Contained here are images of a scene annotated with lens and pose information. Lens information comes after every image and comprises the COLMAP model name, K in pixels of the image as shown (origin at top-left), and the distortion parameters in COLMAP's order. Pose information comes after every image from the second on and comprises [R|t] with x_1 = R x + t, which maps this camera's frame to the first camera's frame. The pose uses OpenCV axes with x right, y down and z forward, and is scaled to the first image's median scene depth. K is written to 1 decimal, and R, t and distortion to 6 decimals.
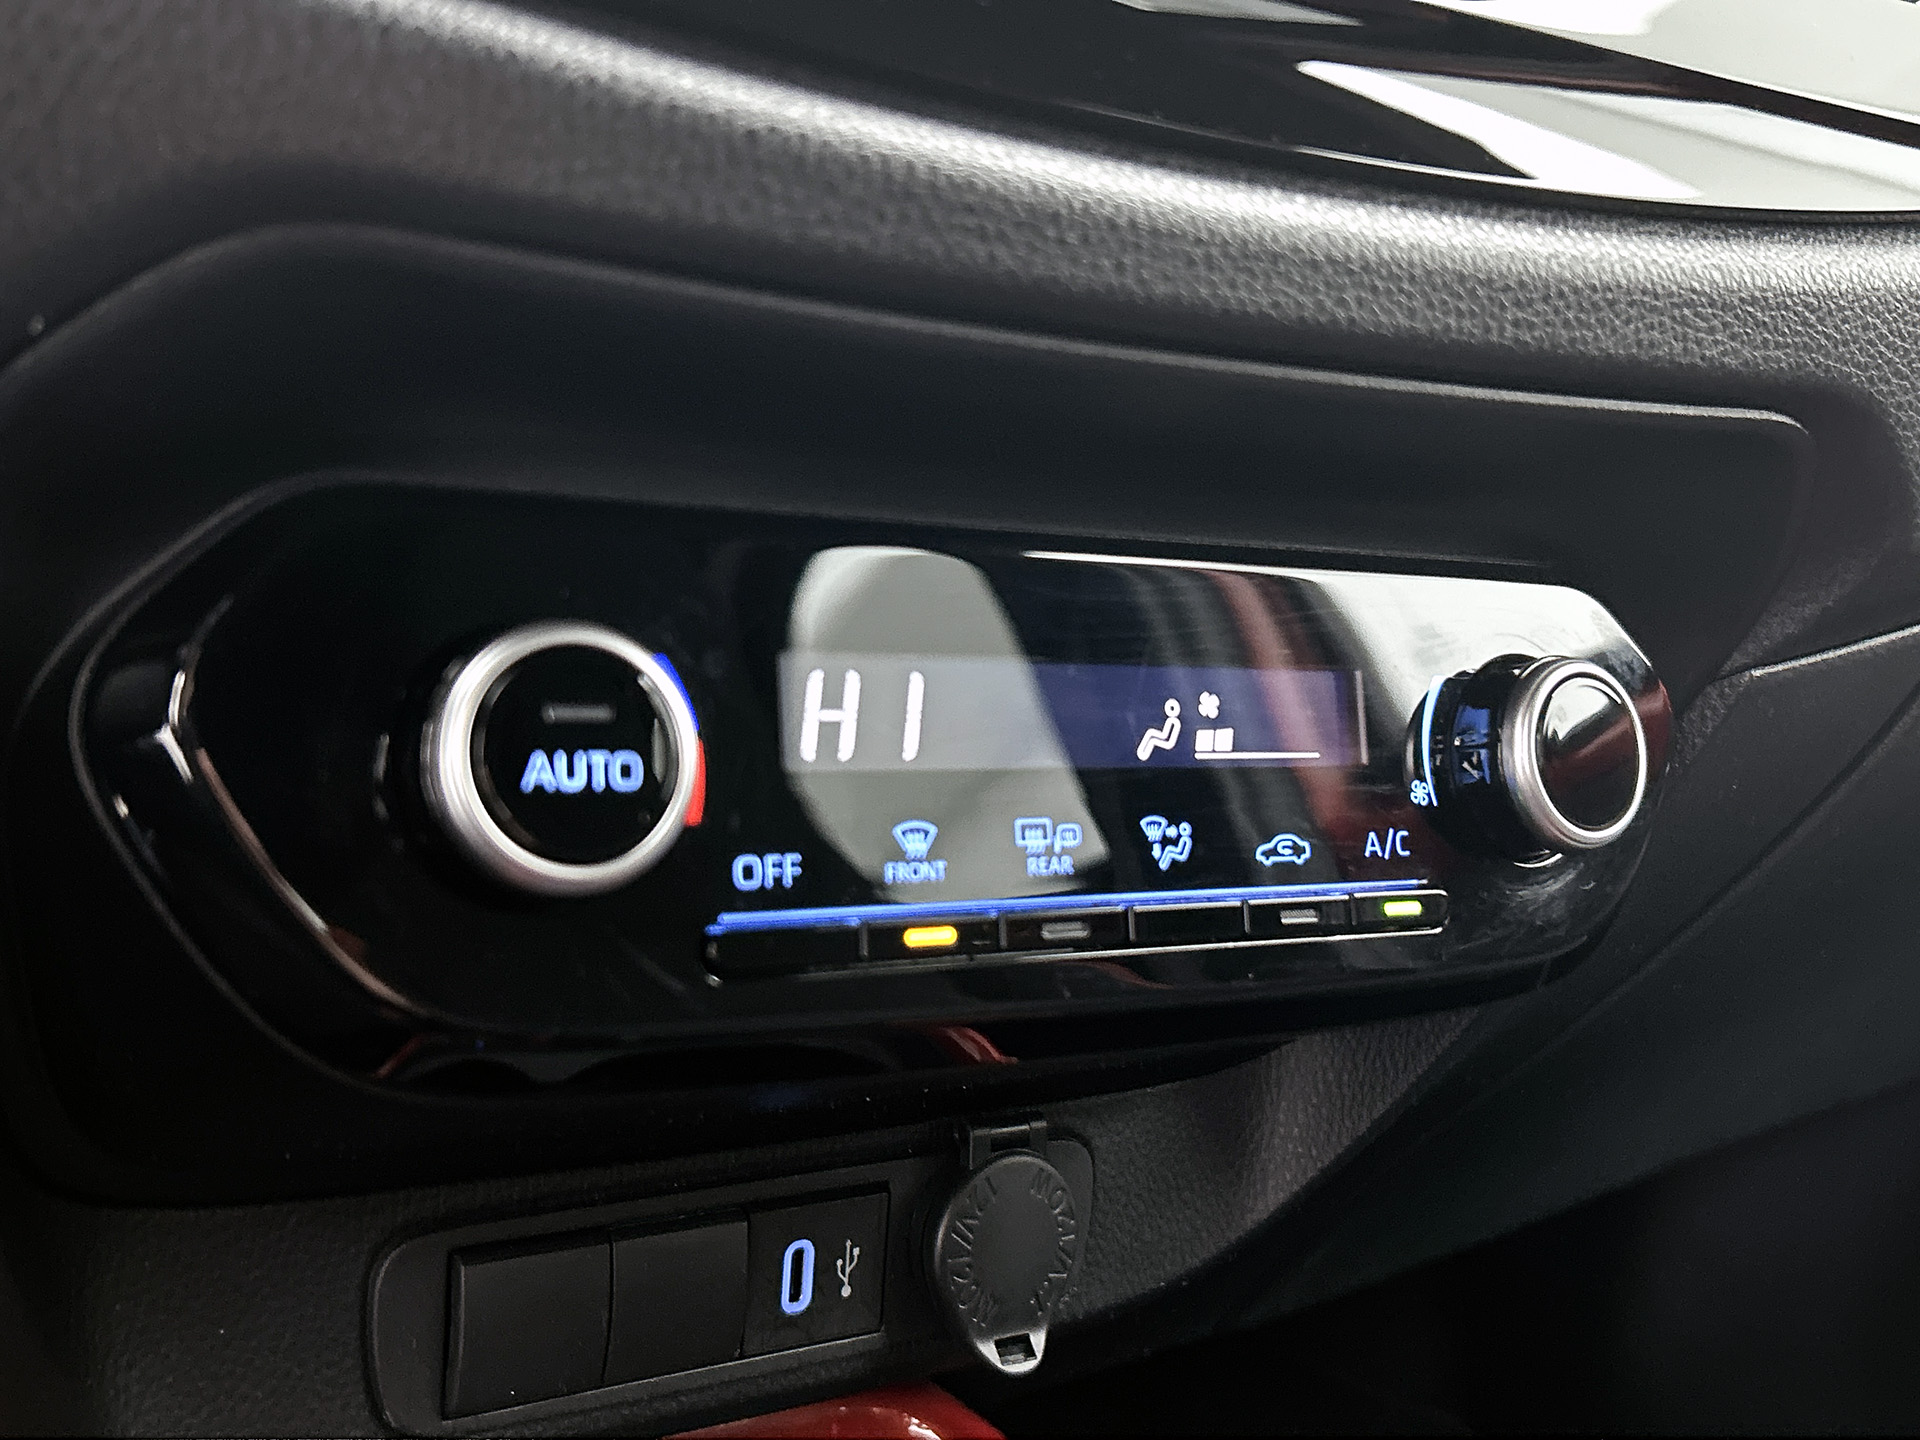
lens RADIAL K [[1973.9, 0, 911.5], [0, 1973.9, 729.6], [0, 0, 1]] dist [0.048566, 0.000000]
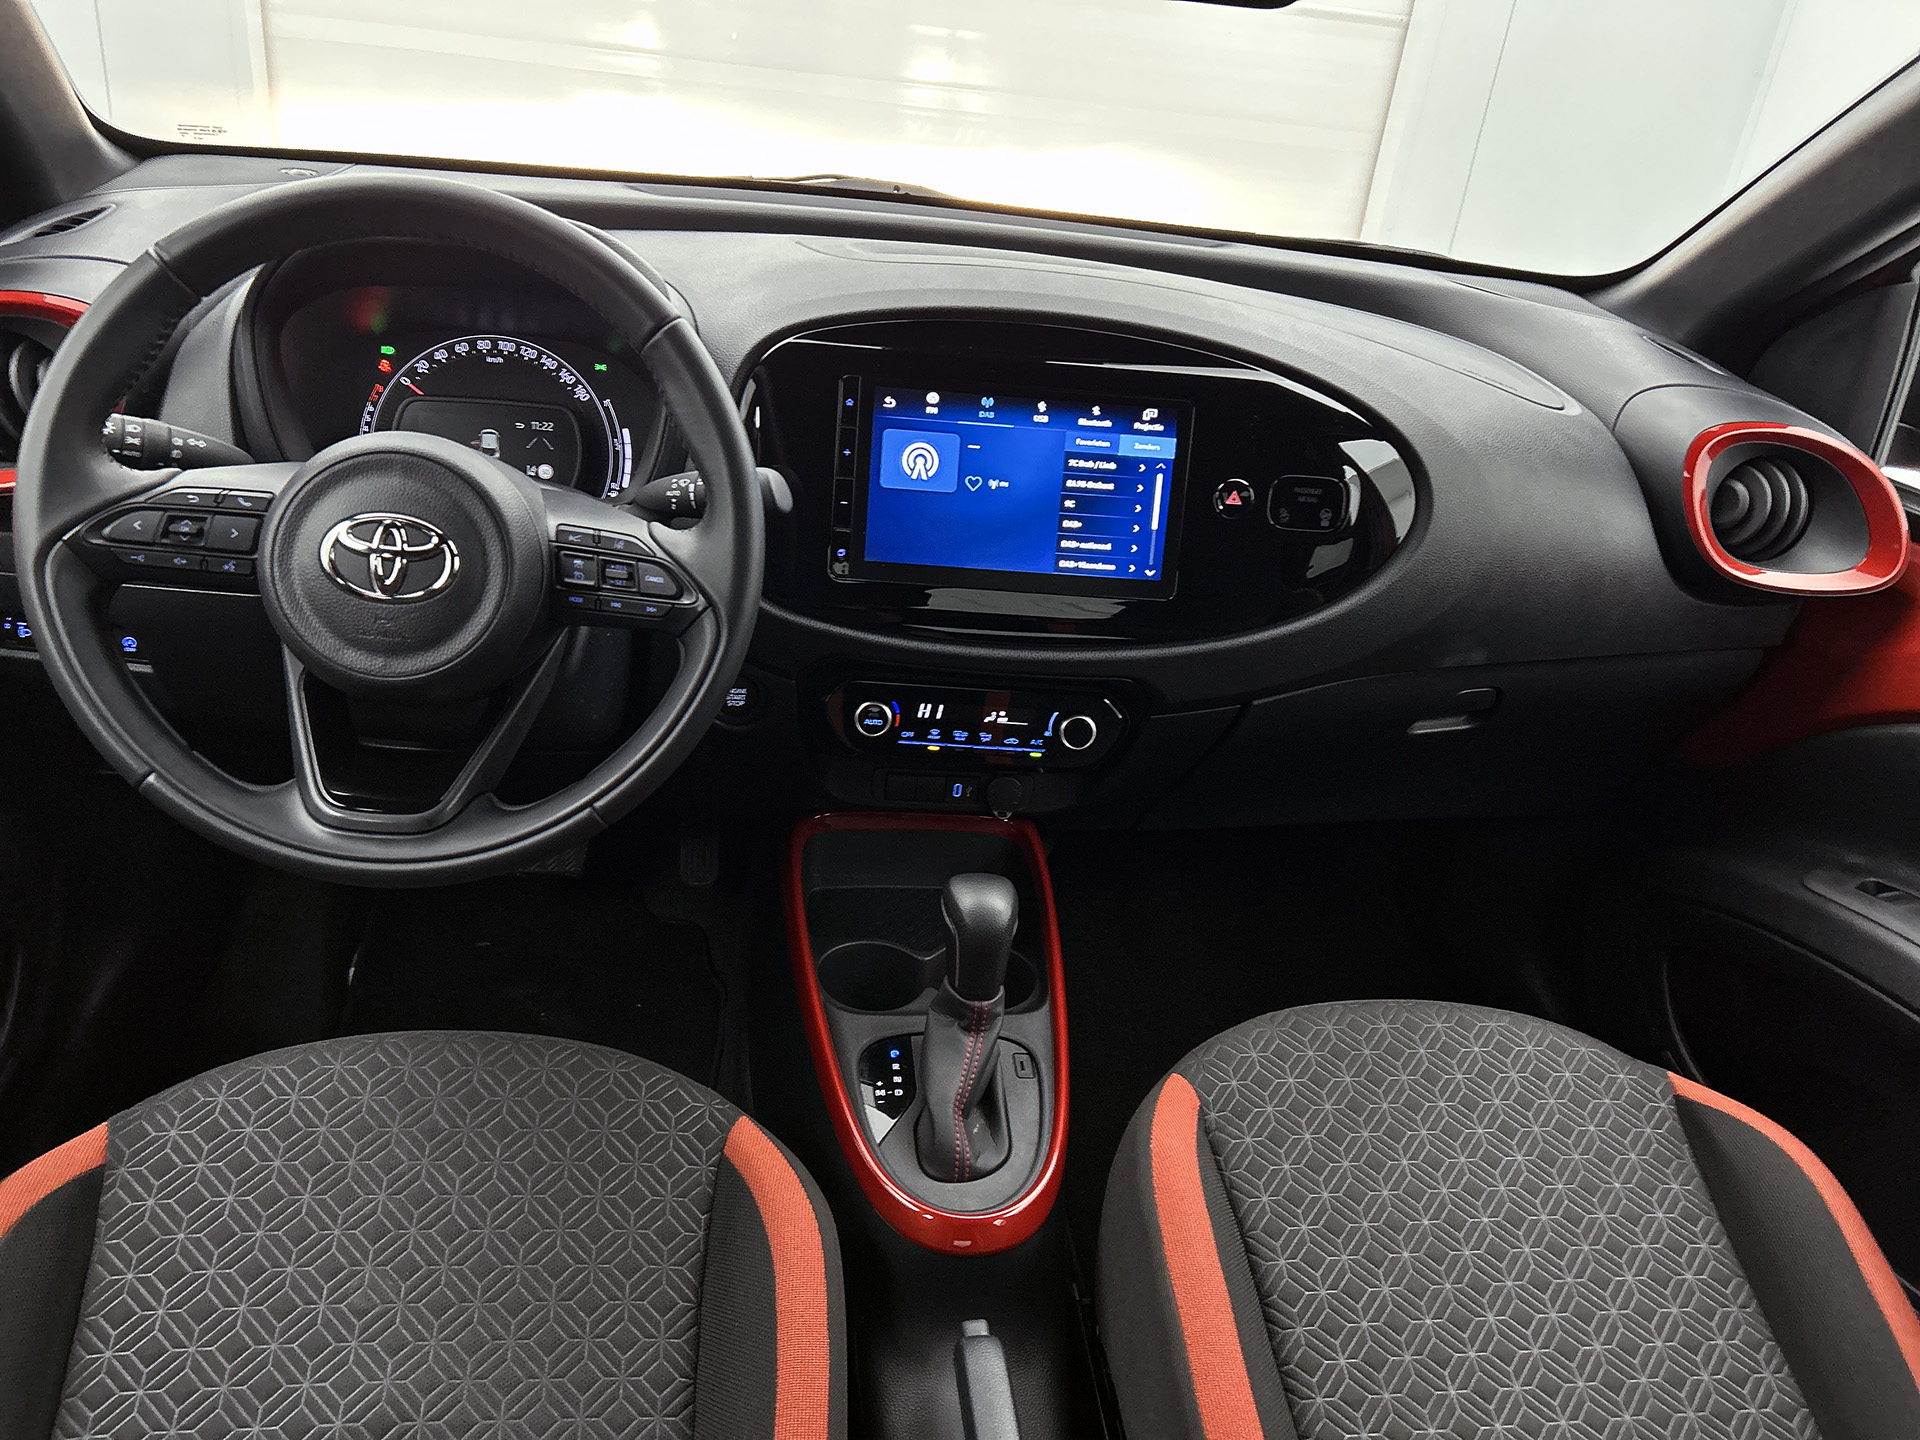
lens RADIAL K [[1482.0, 0, 961.1], [0, 1482.0, 727.4], [0, 0, 1]] dist [0.045912, -0.071336]
pose [[0.885933, 0.214094, -0.411444, 1.454228], [-0.090725, 0.949946, 0.298951, -0.994365], [0.454853, -0.227522, 0.861012, -2.176325]]
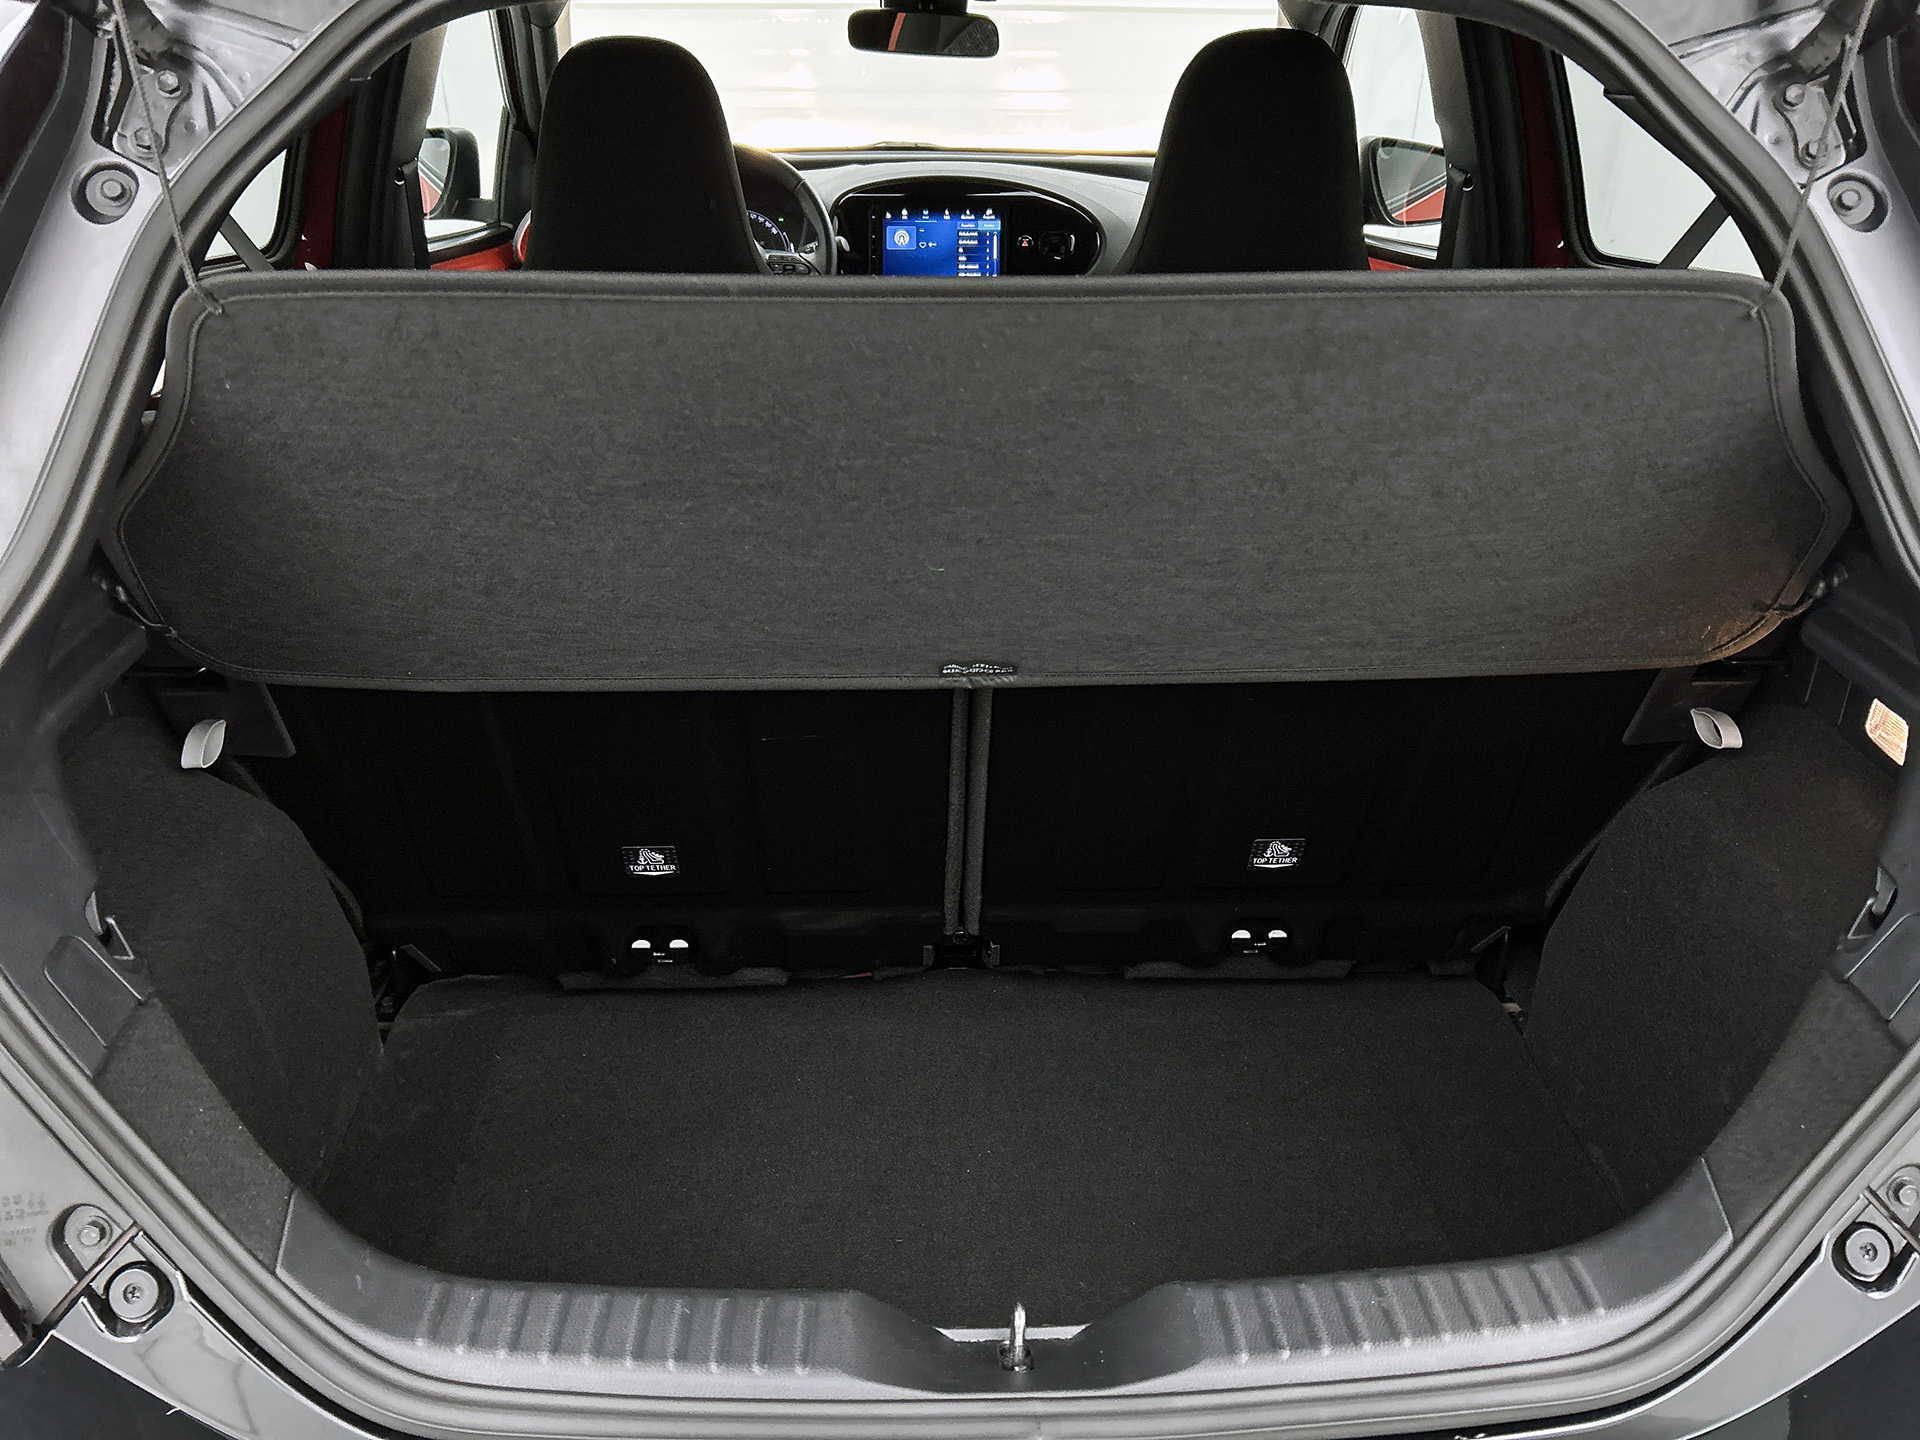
lens RADIAL K [[1482.0, 0, 957.7], [0, 1482.0, 724.0], [0, 0, 1]] dist [0.045912, -0.071336]
pose [[0.832183, 0.168985, -0.528124, 5.030826], [-0.005434, 0.954871, 0.296970, -0.458038], [0.554475, -0.244263, 0.795546, -6.419970]]
